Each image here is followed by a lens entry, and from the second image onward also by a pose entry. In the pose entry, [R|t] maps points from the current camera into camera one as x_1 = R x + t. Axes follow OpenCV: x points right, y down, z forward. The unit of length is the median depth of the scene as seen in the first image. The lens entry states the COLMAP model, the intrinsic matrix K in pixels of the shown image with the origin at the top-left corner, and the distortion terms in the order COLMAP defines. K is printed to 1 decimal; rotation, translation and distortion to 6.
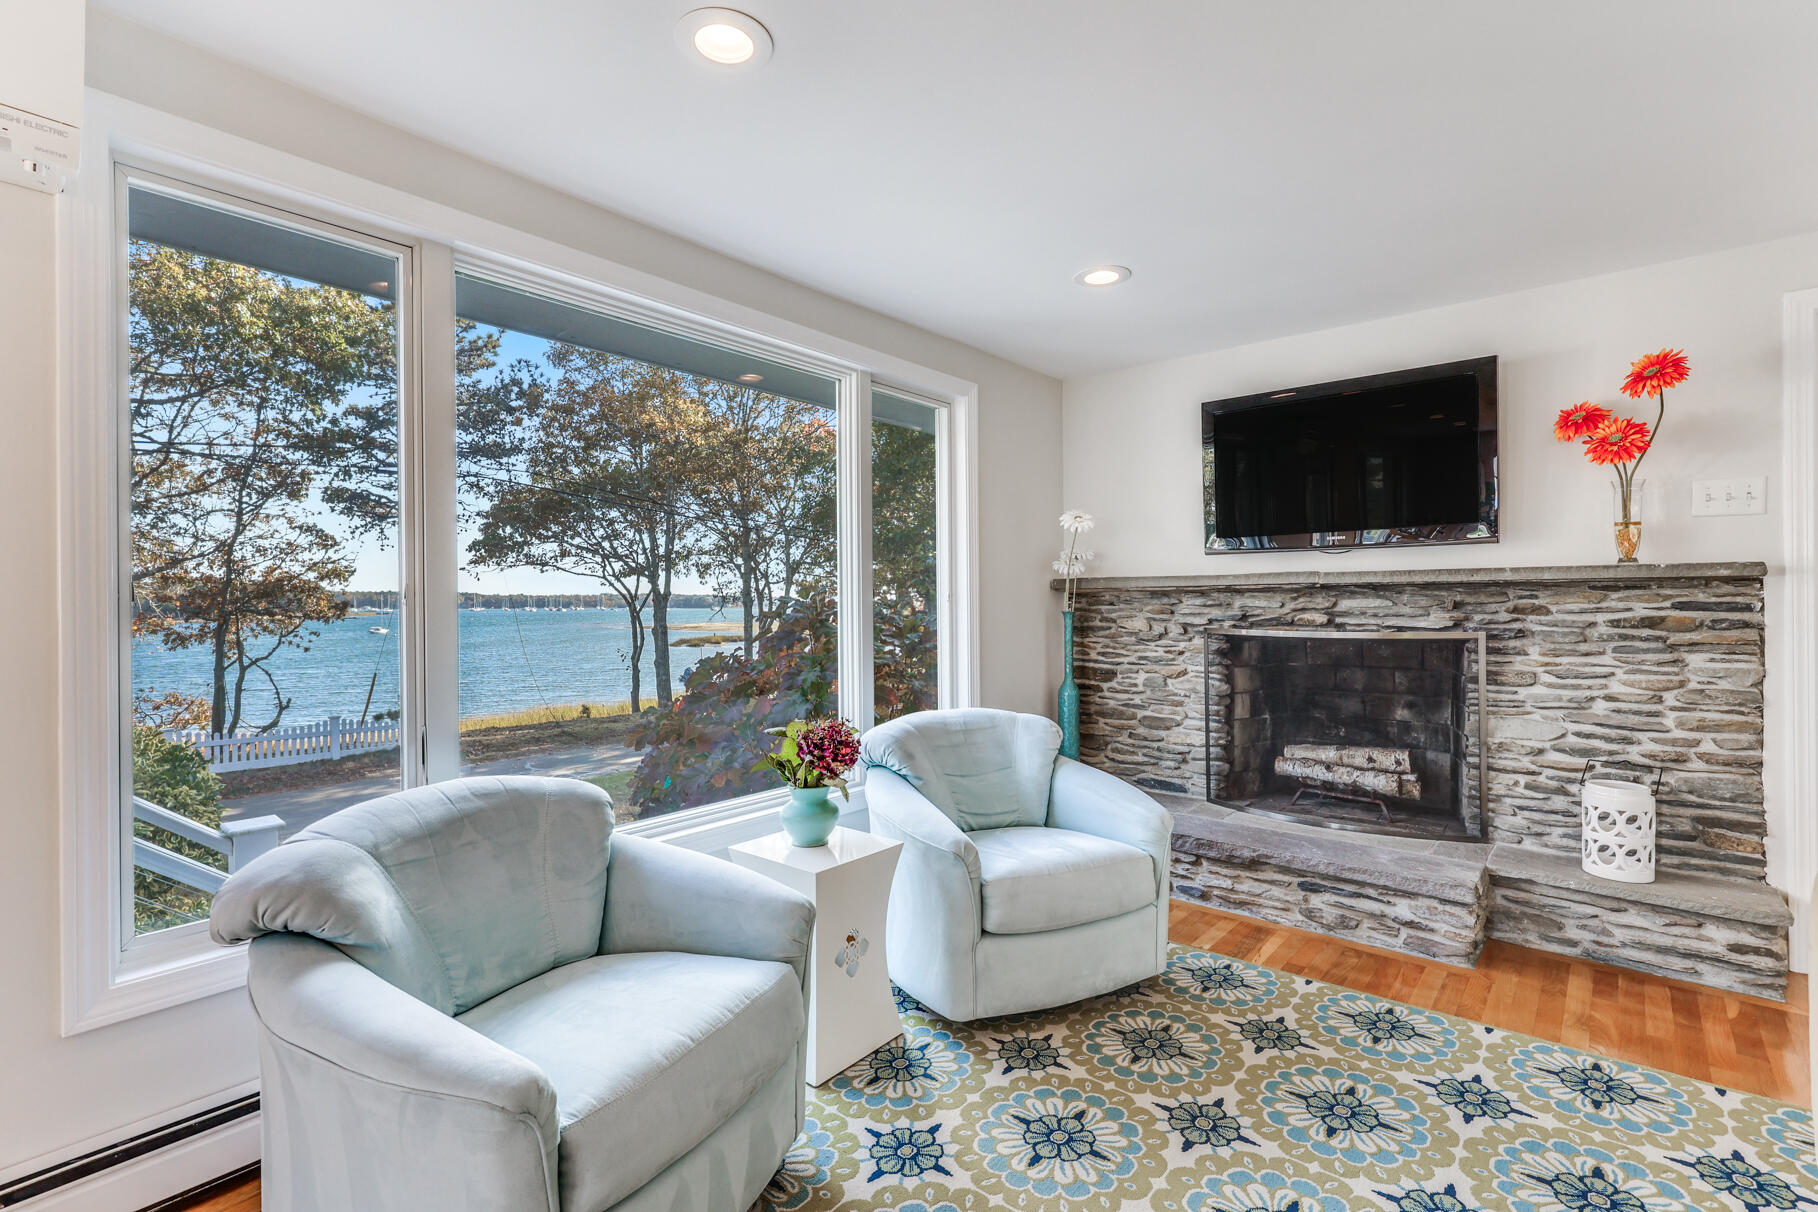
lens RADIAL K [[821.0, 0, 909.0], [0, 821.0, 606.0], [0, 0, 1]] dist [0.002080, 0.000004]
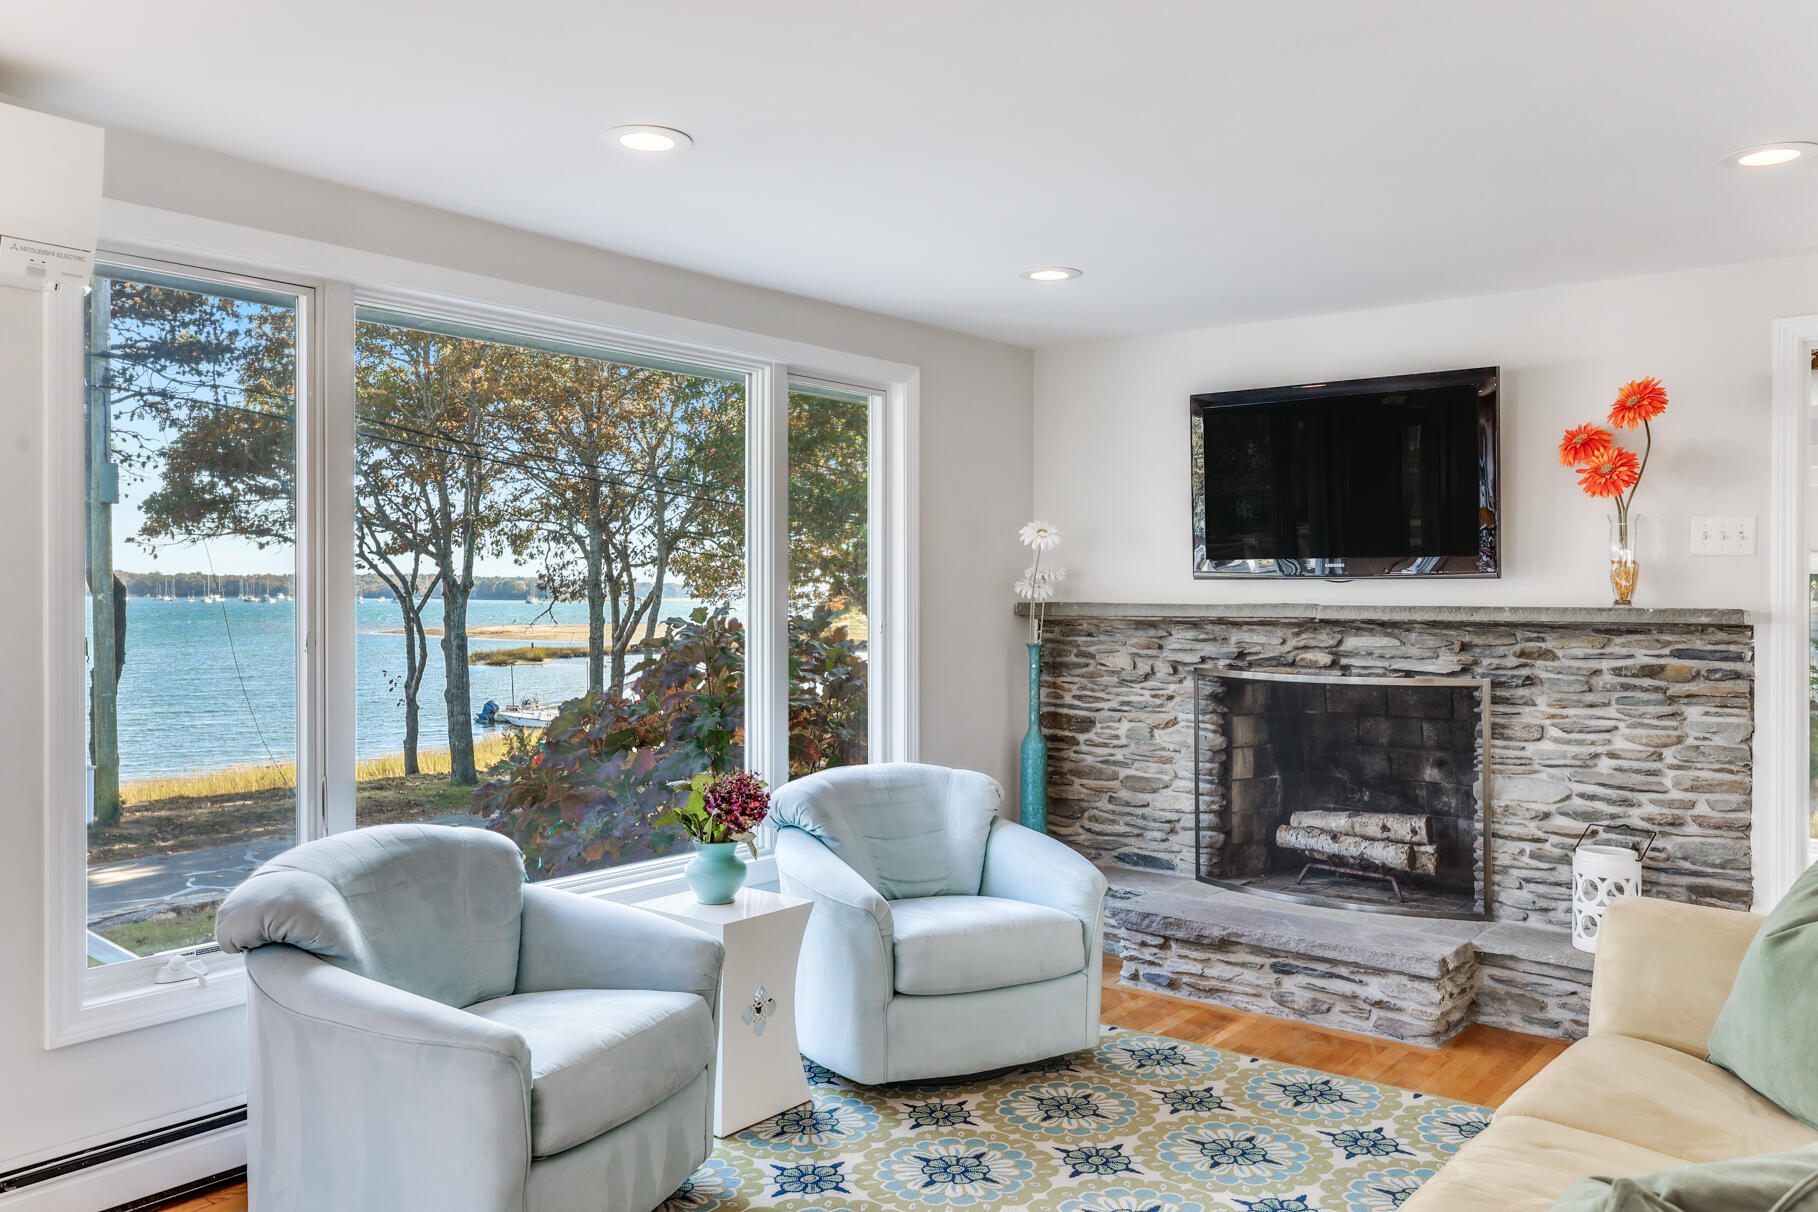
lens RADIAL K [[1379.0, 0, 903.7], [0, 1379.0, 605.4], [0, 0, 1]] dist [-0.000979, 0.000396]
pose [[0.999453, 0.008788, 0.031884, 0.030480], [-0.008932, 0.999950, 0.004392, -0.045385], [-0.031844, -0.004674, 0.999482, -0.425479]]
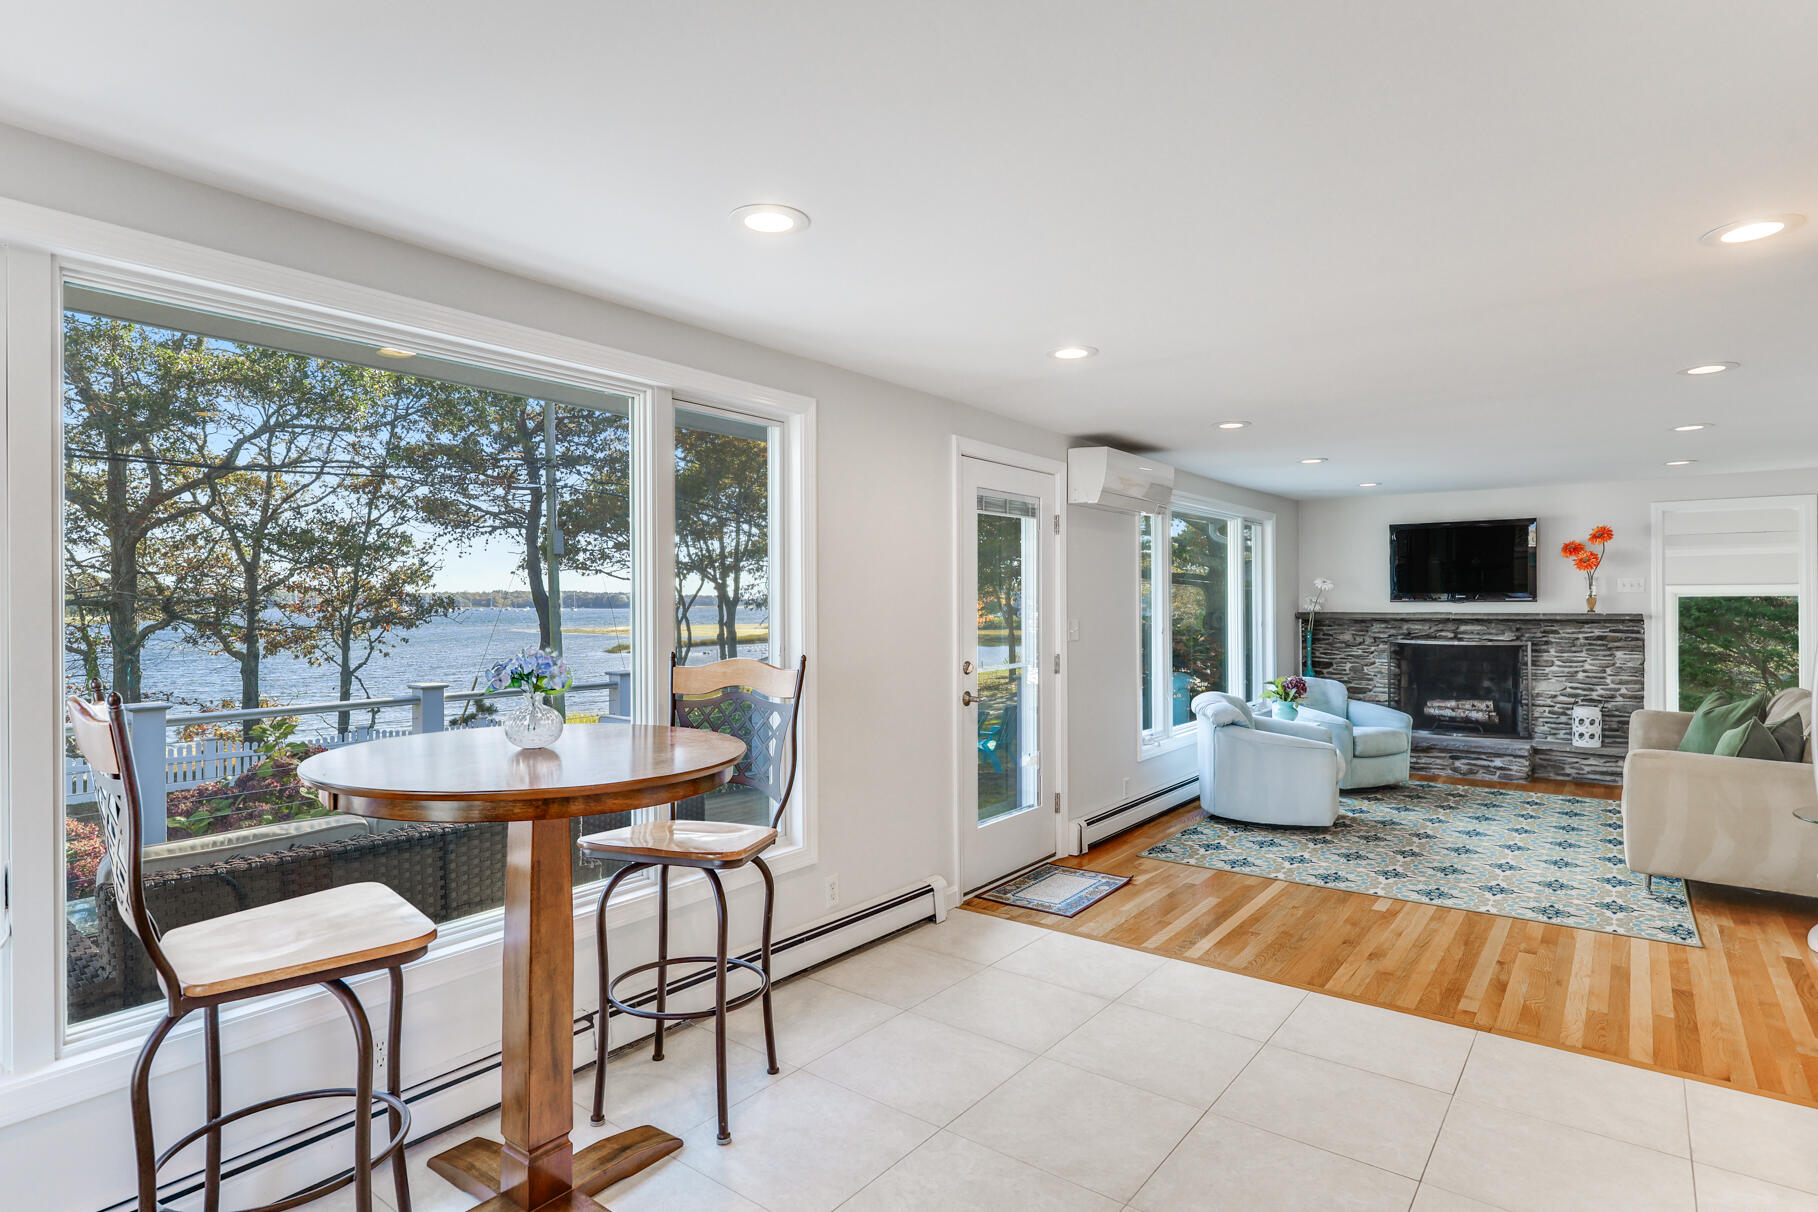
lens RADIAL K [[947.2, 0, 904.5], [0, 947.2, 604.3], [0, 0, 1]] dist [-0.000440, -0.000105]
pose [[0.998720, 0.001571, 0.050562, -1.040181], [-0.001488, 0.999997, -0.001679, -0.058960], [-0.050565, 0.001602, 0.998719, -1.365548]]
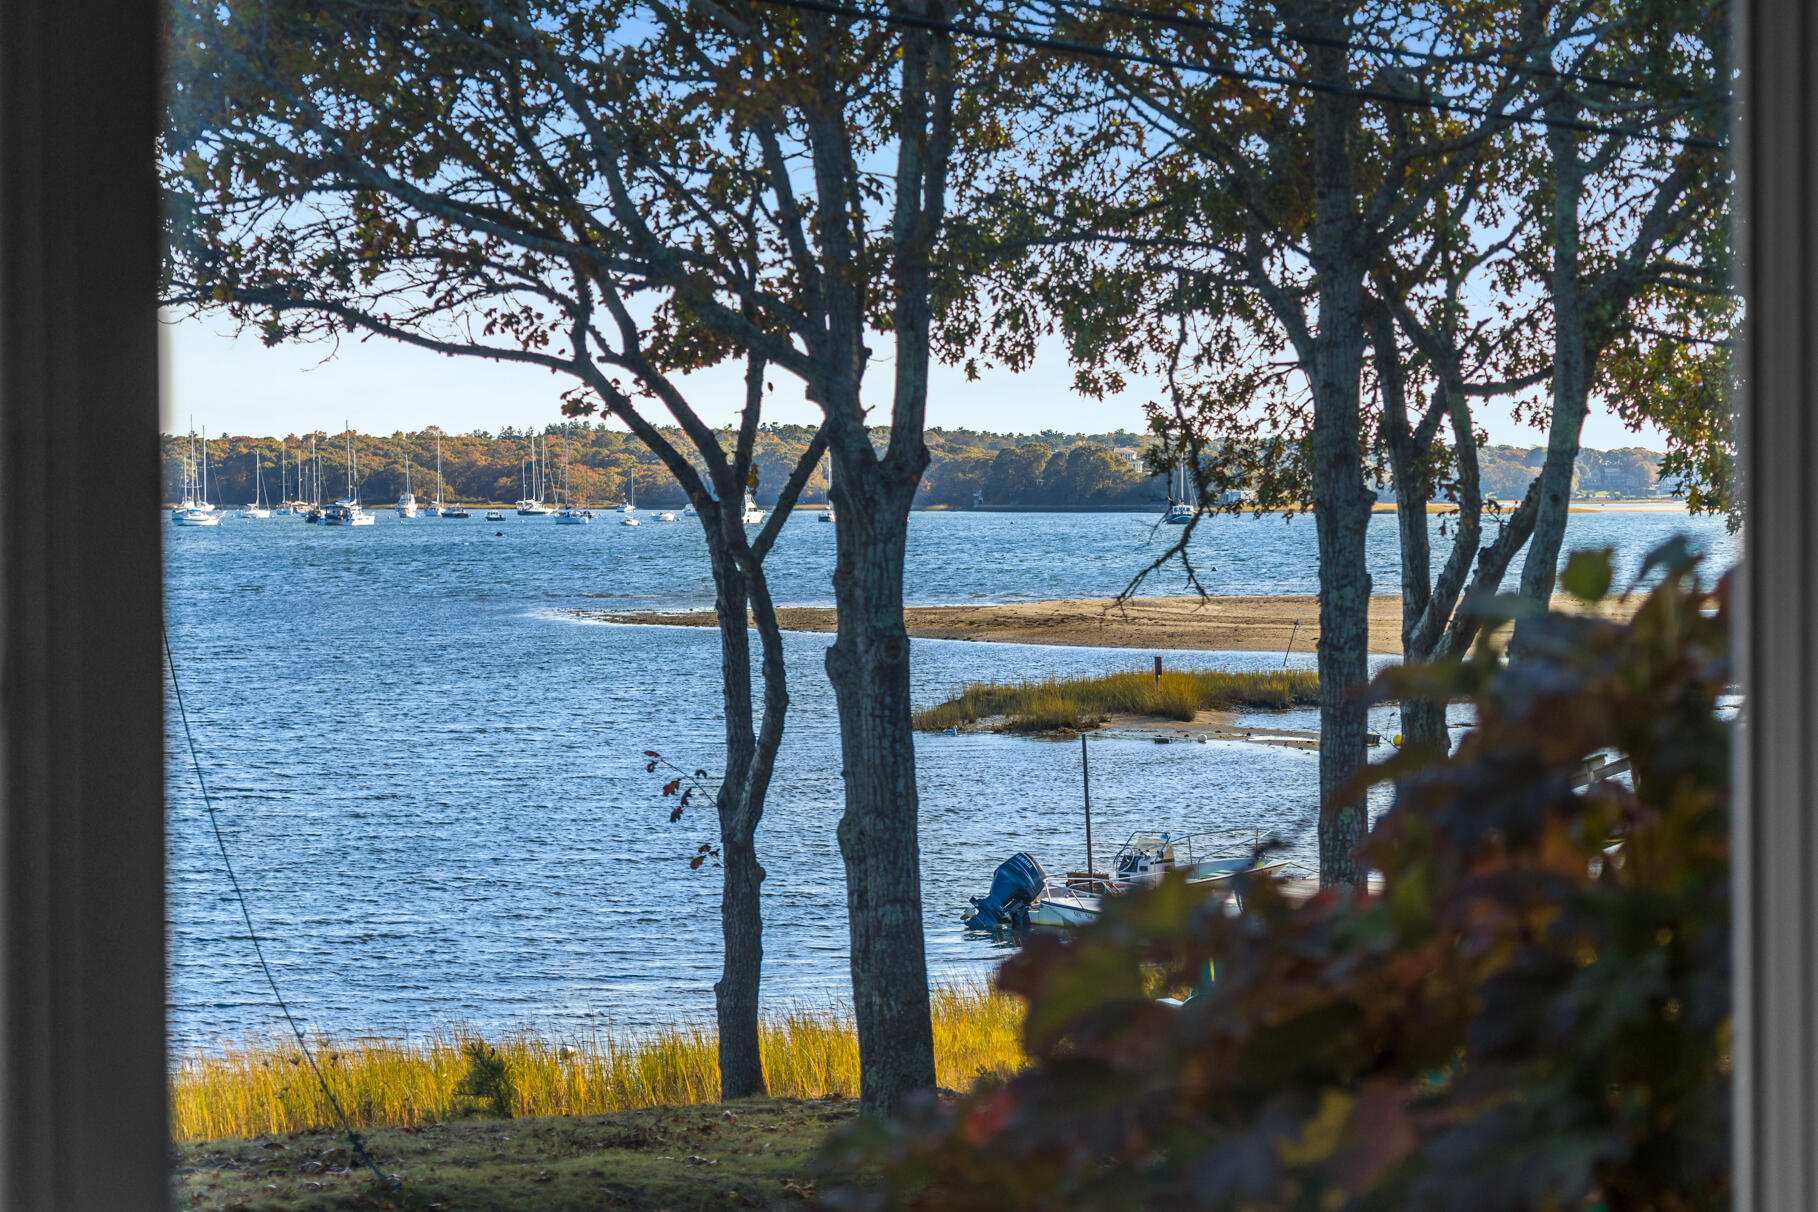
lens RADIAL K [[4803.9, 0, 909.0], [0, 4803.9, 606.0], [0, 0, 1]] dist [0.018305, -0.228114]
pose [[0.959772, 0.008595, -0.280647, 0.056017], [-0.002338, 0.999741, 0.022624, -0.047398], [0.280769, -0.021057, 0.959544, -0.227965]]
